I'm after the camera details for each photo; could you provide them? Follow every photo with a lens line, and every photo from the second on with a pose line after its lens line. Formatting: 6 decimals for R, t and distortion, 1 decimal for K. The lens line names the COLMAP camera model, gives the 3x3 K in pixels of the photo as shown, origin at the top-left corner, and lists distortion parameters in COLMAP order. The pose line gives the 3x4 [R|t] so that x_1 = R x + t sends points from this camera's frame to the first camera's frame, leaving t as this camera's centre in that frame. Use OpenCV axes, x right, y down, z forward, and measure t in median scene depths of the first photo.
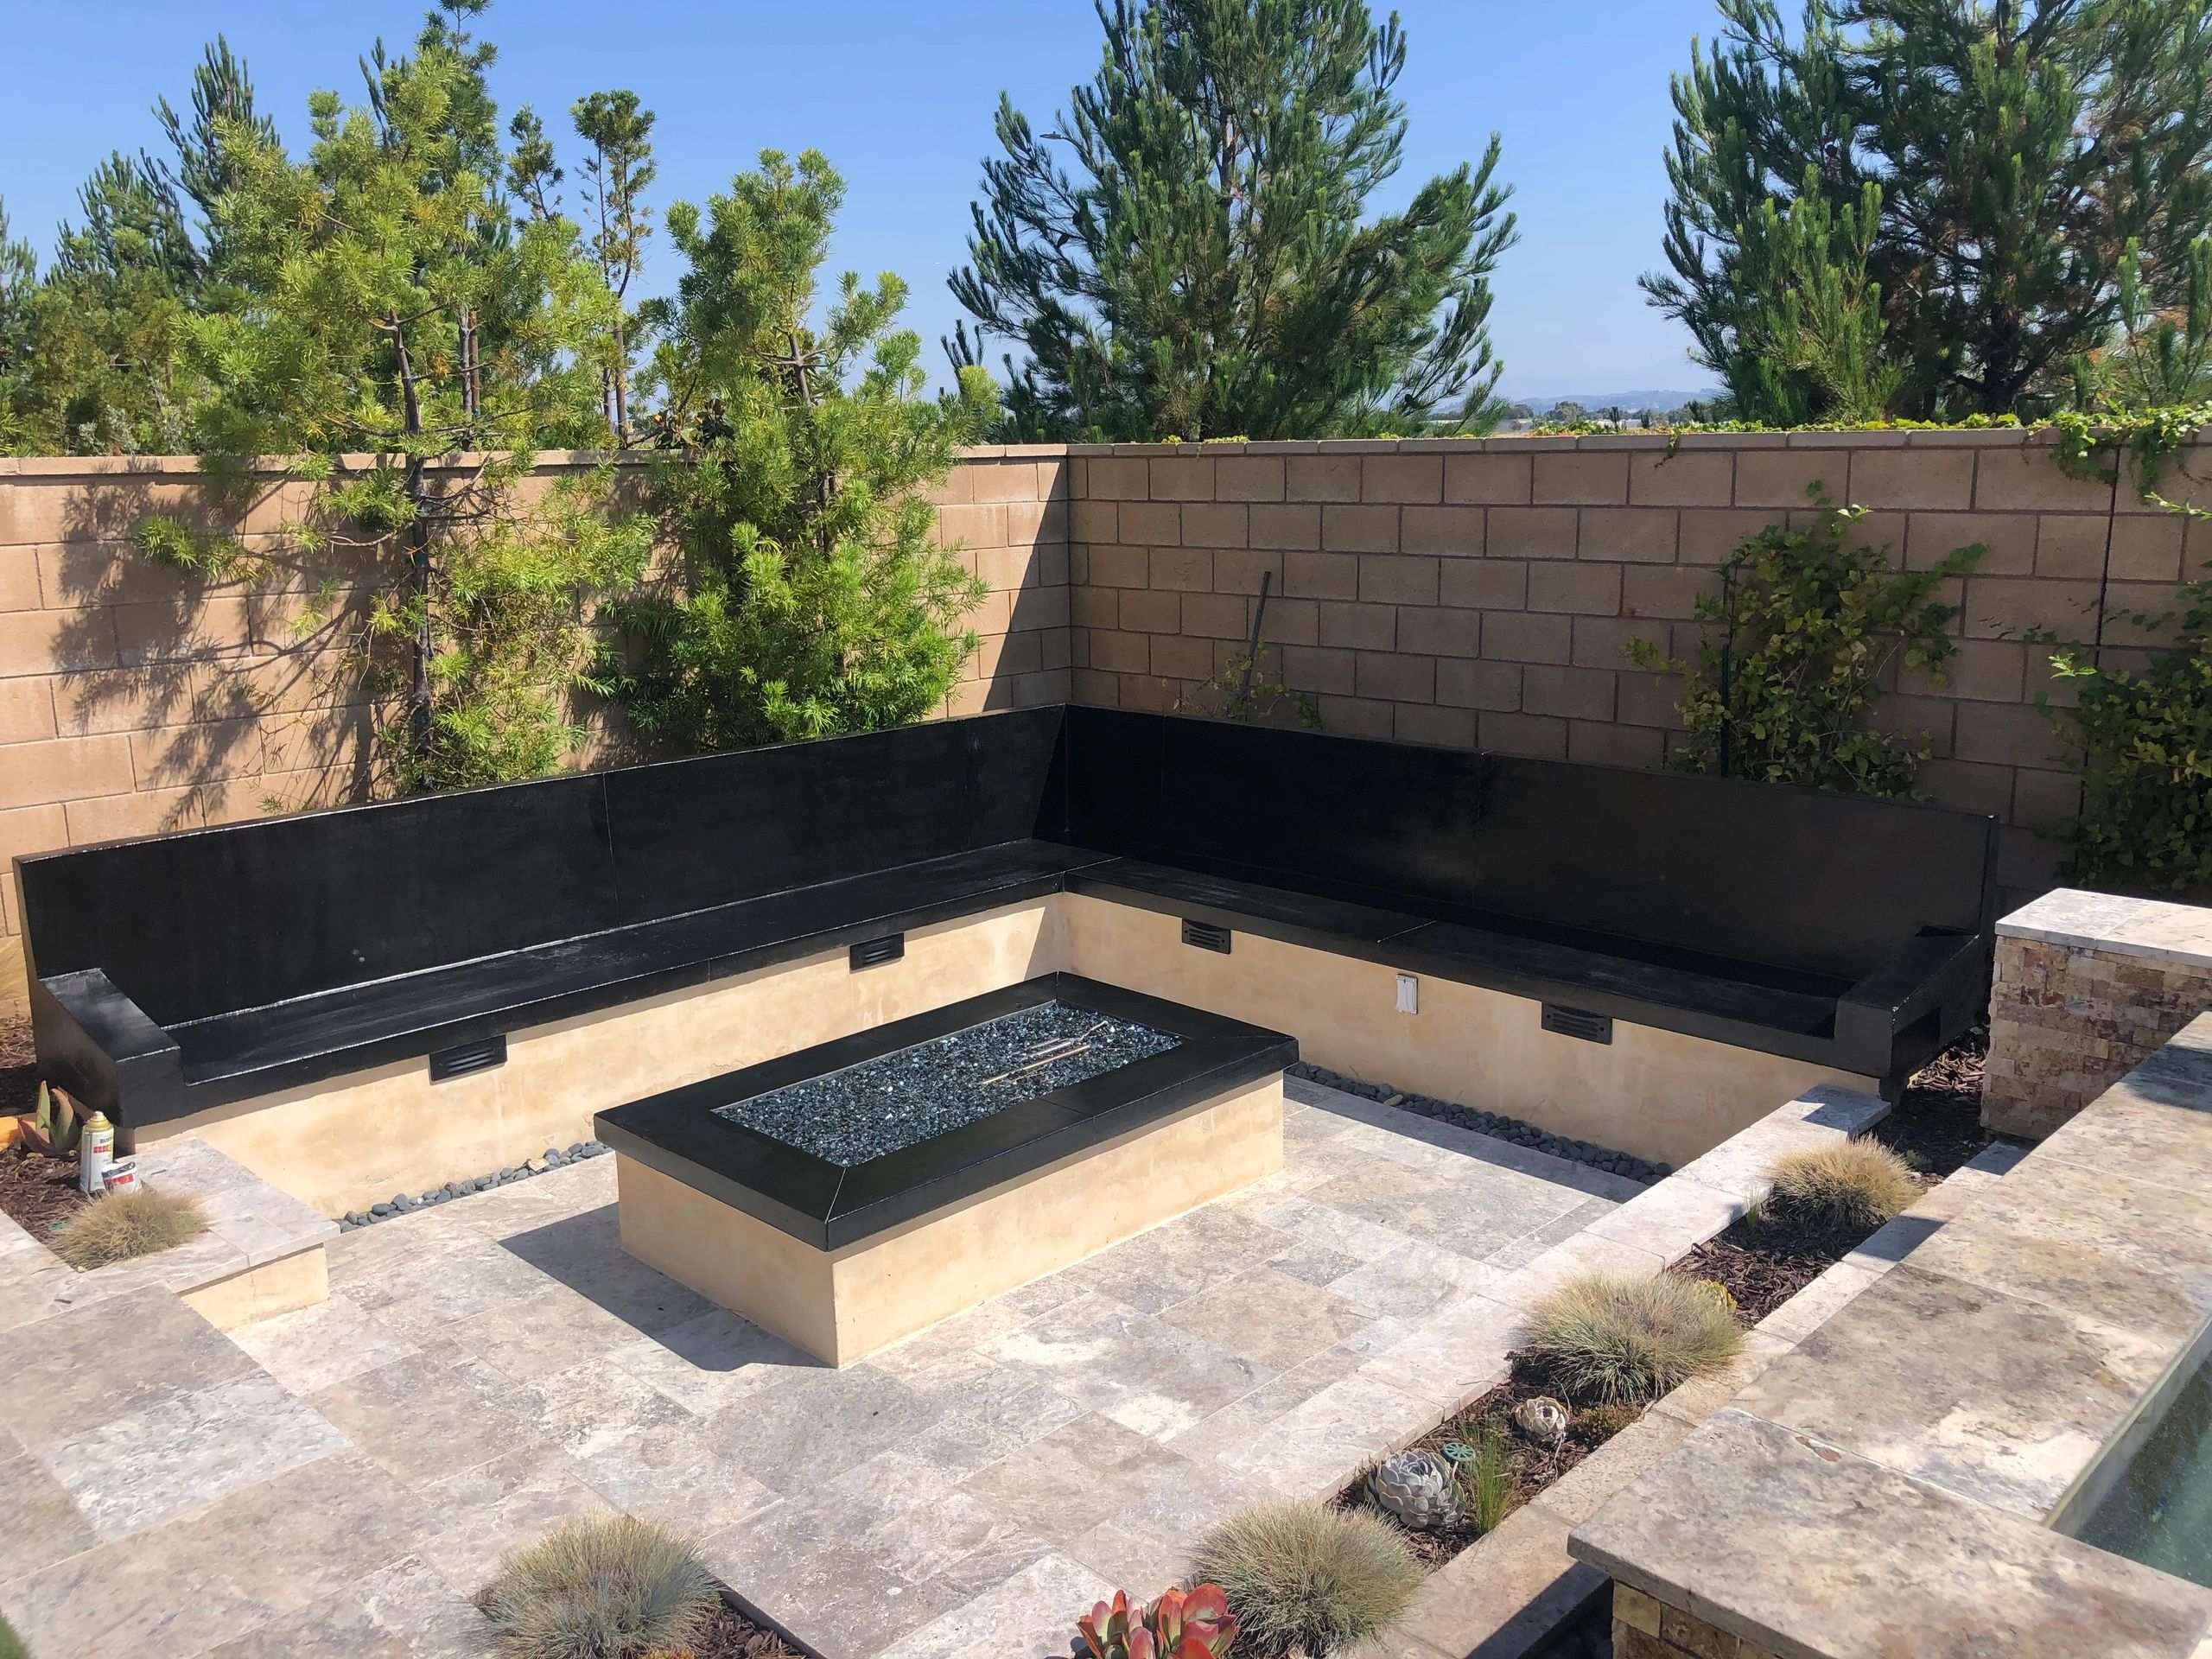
lens RADIAL K [[1800.6, 0, 1135.9], [0, 1800.6, 806.4], [0, 0, 1]] dist [0.036040, -0.042226]
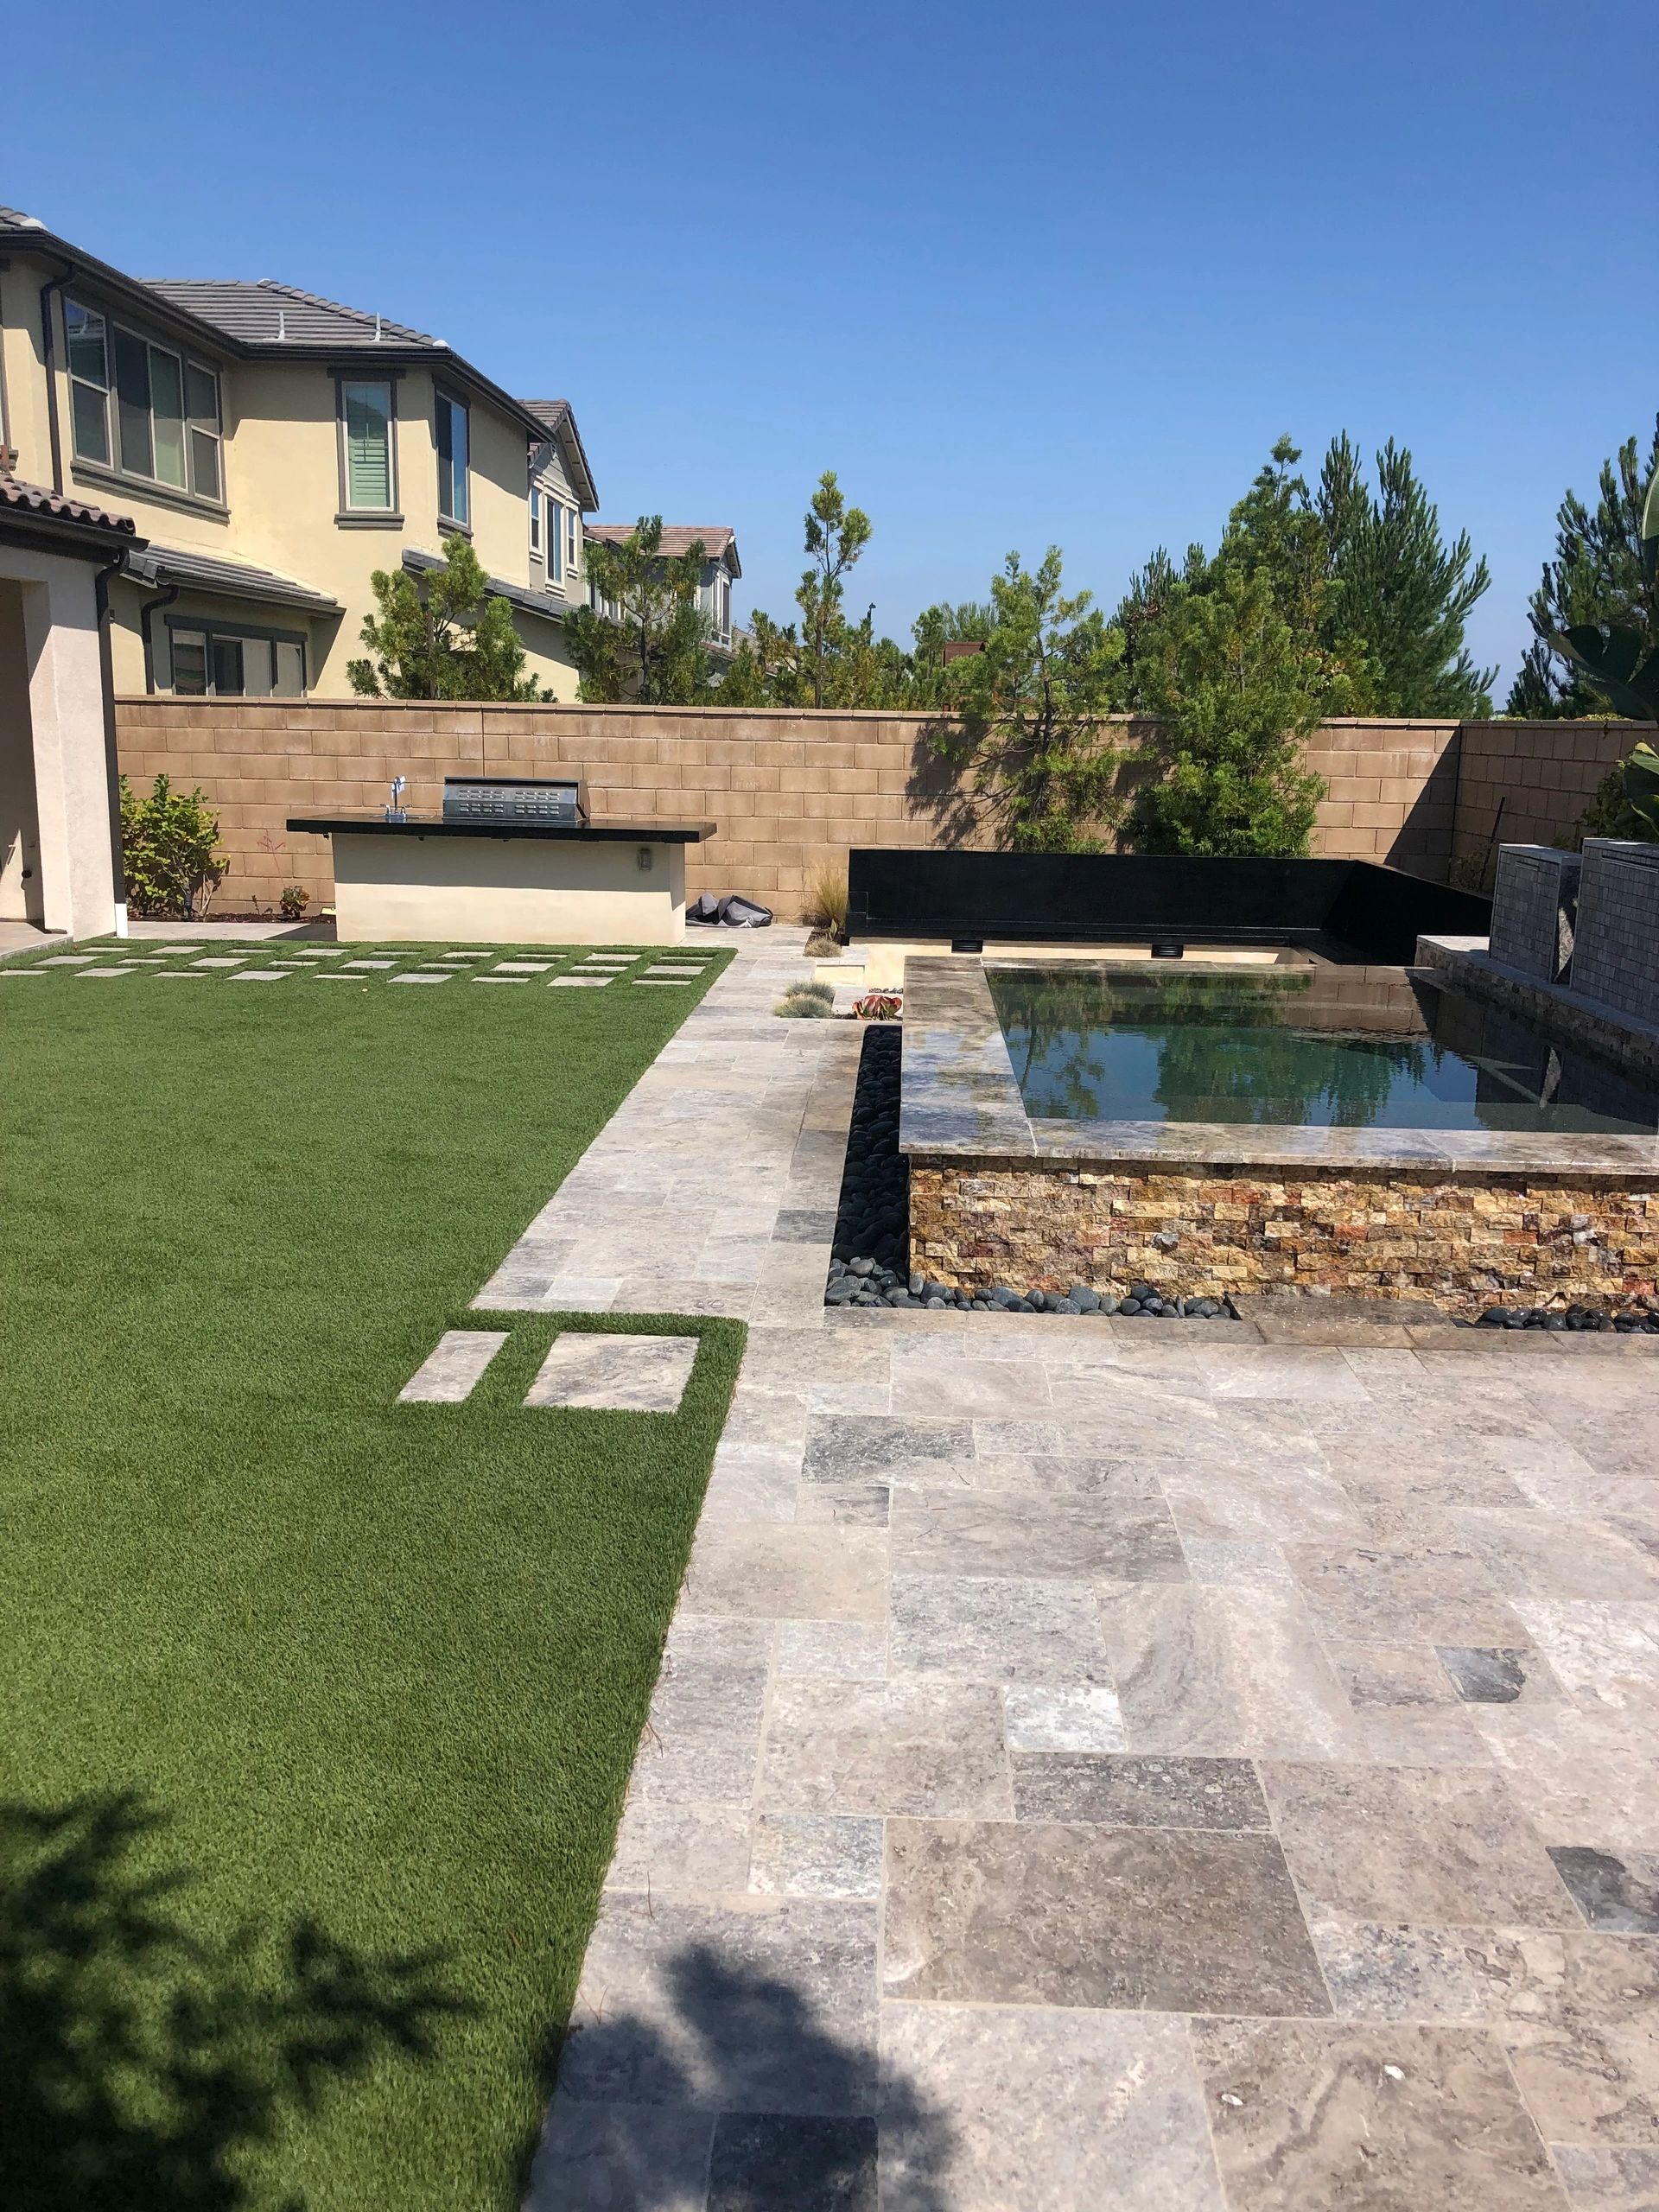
lens RADIAL K [[1800.6, 0, 842.5], [0, 1800.6, 1090.1], [0, 0, 1]] dist [0.036040, -0.042226]
pose [[0.669033, 0.174314, -0.722502, 1.189638], [-0.174066, 0.981820, 0.075695, 0.149455], [0.722562, 0.075121, 0.687213, -0.745457]]
